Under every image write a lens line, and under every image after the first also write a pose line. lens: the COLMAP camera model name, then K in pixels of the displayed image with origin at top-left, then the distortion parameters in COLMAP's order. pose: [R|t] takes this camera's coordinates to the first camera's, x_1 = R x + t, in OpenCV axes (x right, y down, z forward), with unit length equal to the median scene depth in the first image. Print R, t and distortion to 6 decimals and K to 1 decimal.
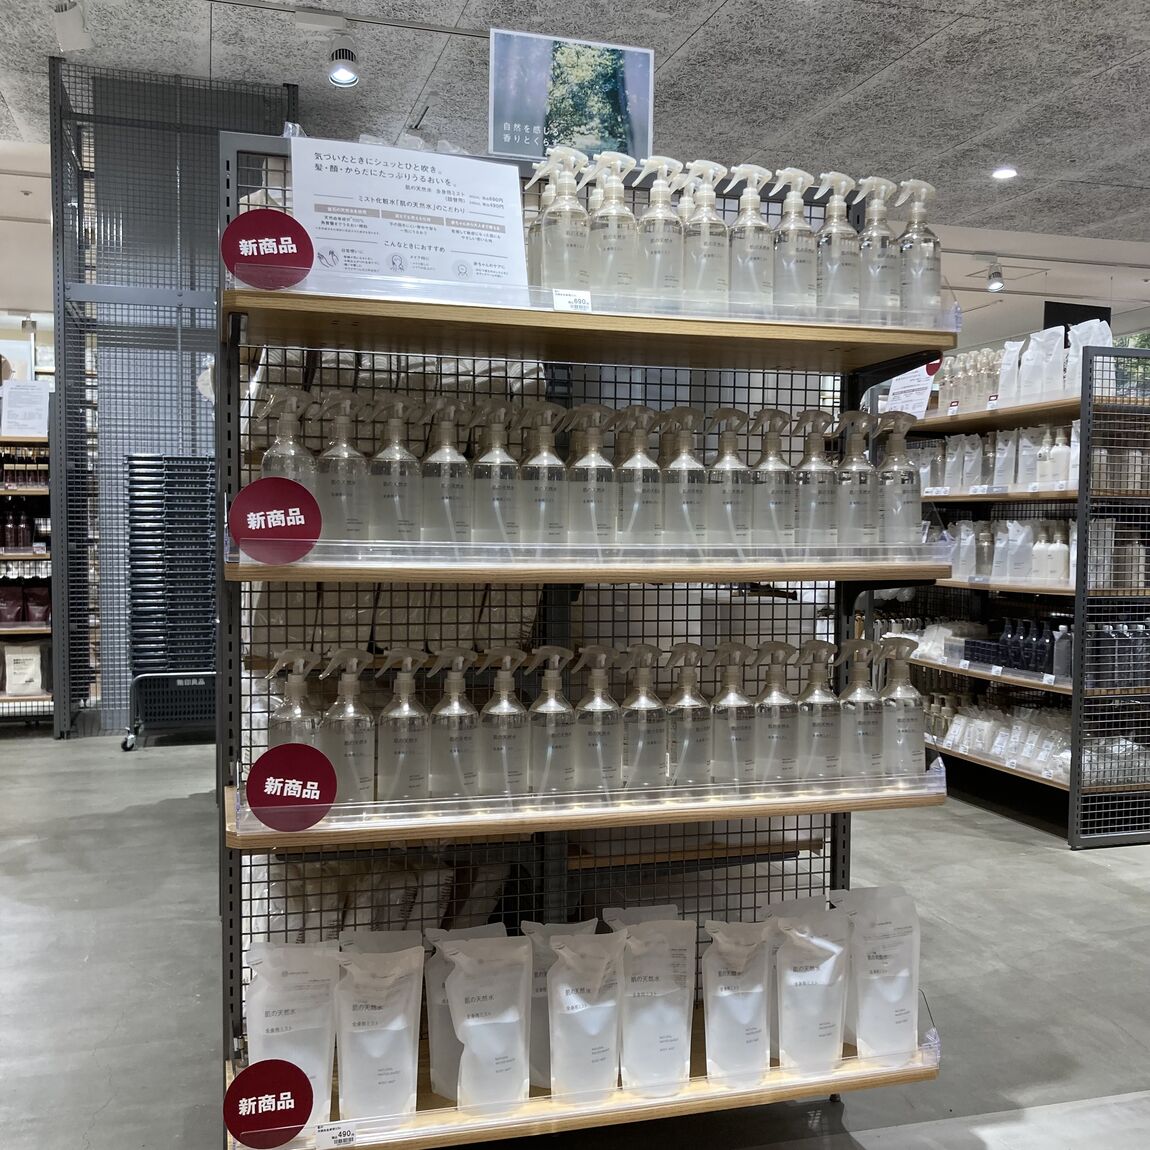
lens RADIAL K [[1320.0, 0, 581.6], [0, 1320.0, 585.5], [0, 0, 1]] dist [0.029828, 0.000000]
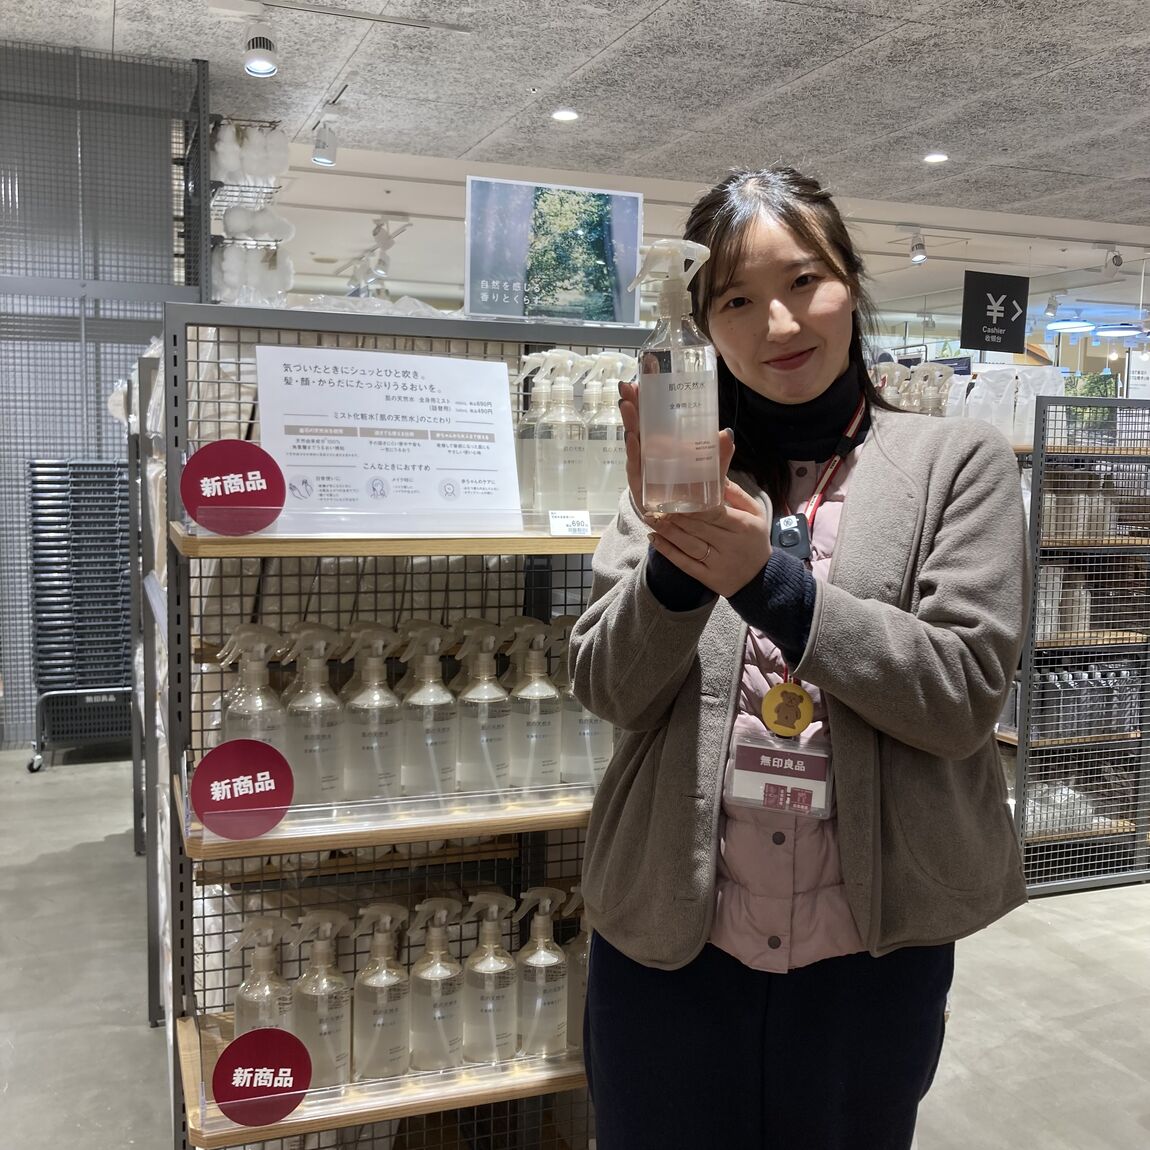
lens RADIAL K [[1320.0, 0, 572.9], [0, 1320.0, 565.5], [0, 0, 1]] dist [0.029828, 0.000000]
pose [[0.997698, 0.001128, 0.067801, -0.028780], [-0.004499, 0.998760, 0.049588, -0.099980], [-0.067661, -0.049778, 0.996466, 0.041545]]
